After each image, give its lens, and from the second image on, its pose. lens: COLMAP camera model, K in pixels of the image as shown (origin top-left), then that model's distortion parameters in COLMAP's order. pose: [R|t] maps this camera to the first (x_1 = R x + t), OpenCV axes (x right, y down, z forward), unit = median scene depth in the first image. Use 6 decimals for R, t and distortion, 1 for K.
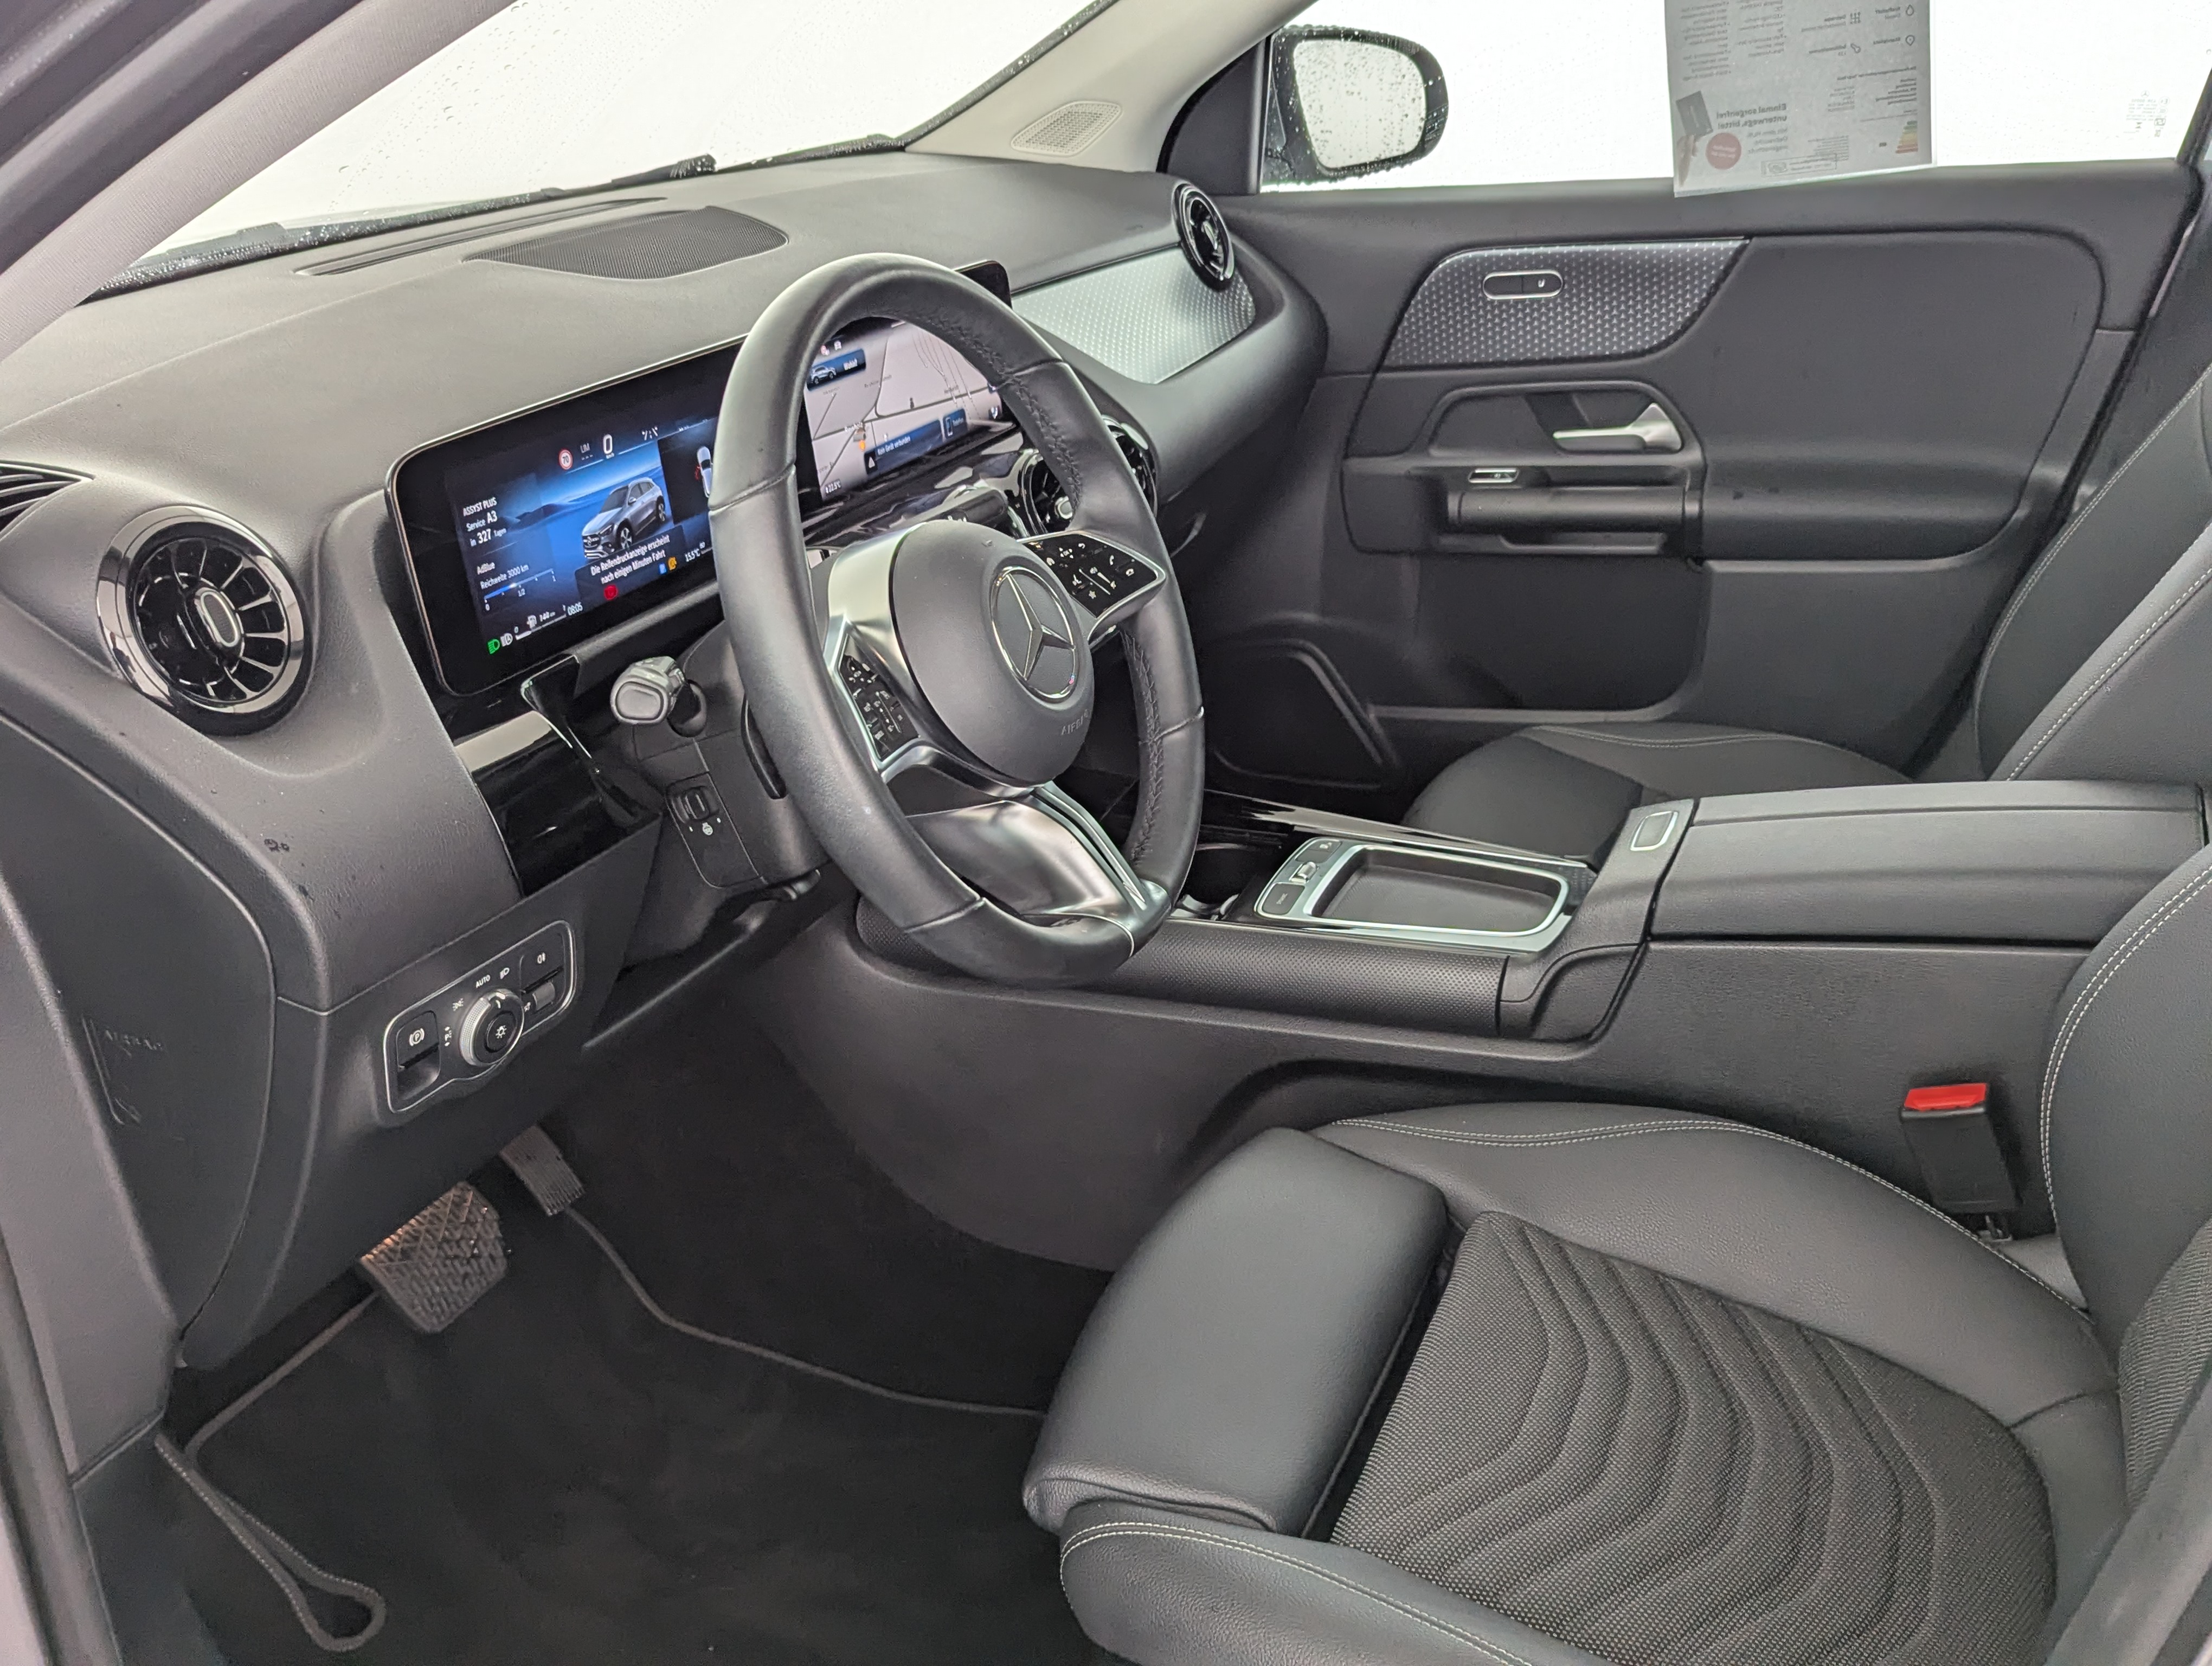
lens RADIAL K [[2085.2, 0, 1079.6], [0, 2085.2, 874.1], [0, 0, 1]] dist [0.045485, 0.000000]
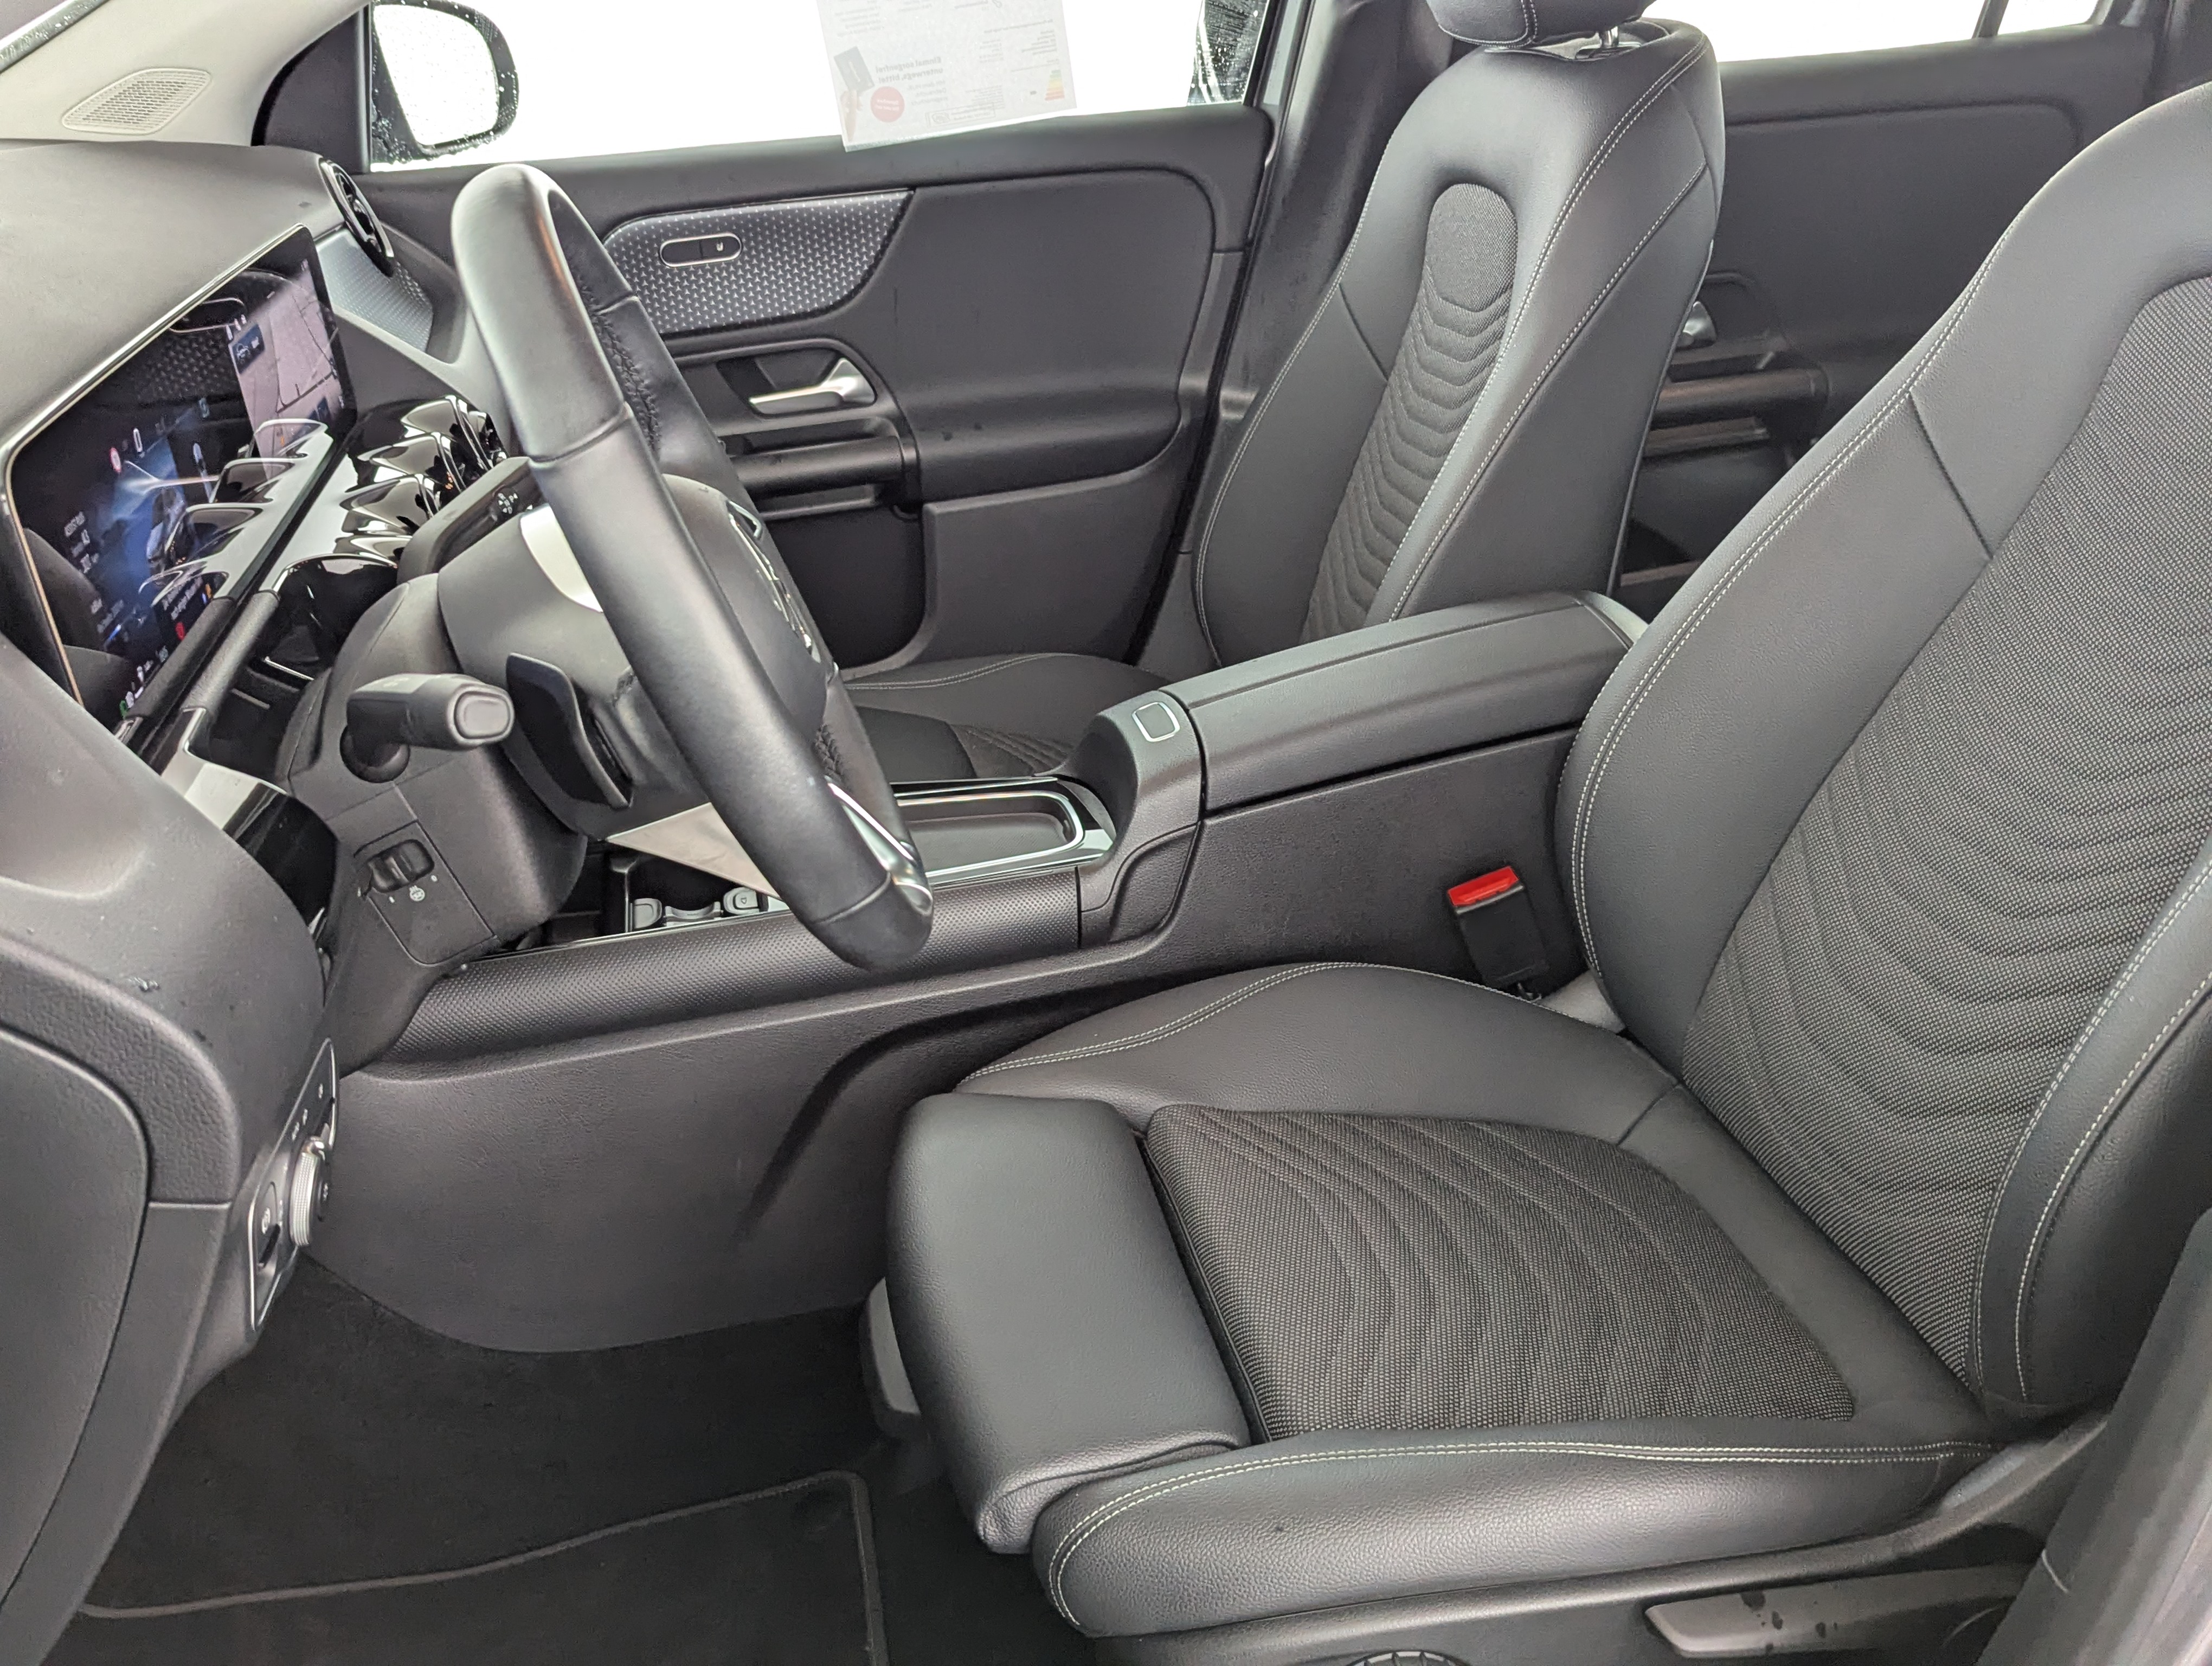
lens RADIAL K [[2085.2, 0, 1099.8], [0, 2085.2, 851.4], [0, 0, 1]] dist [0.045485, 0.000000]
pose [[0.810321, -0.220533, 0.542904, -0.247217], [0.236684, 0.970719, 0.041049, -0.005189], [-0.536060, 0.095234, 0.838791, 0.114585]]
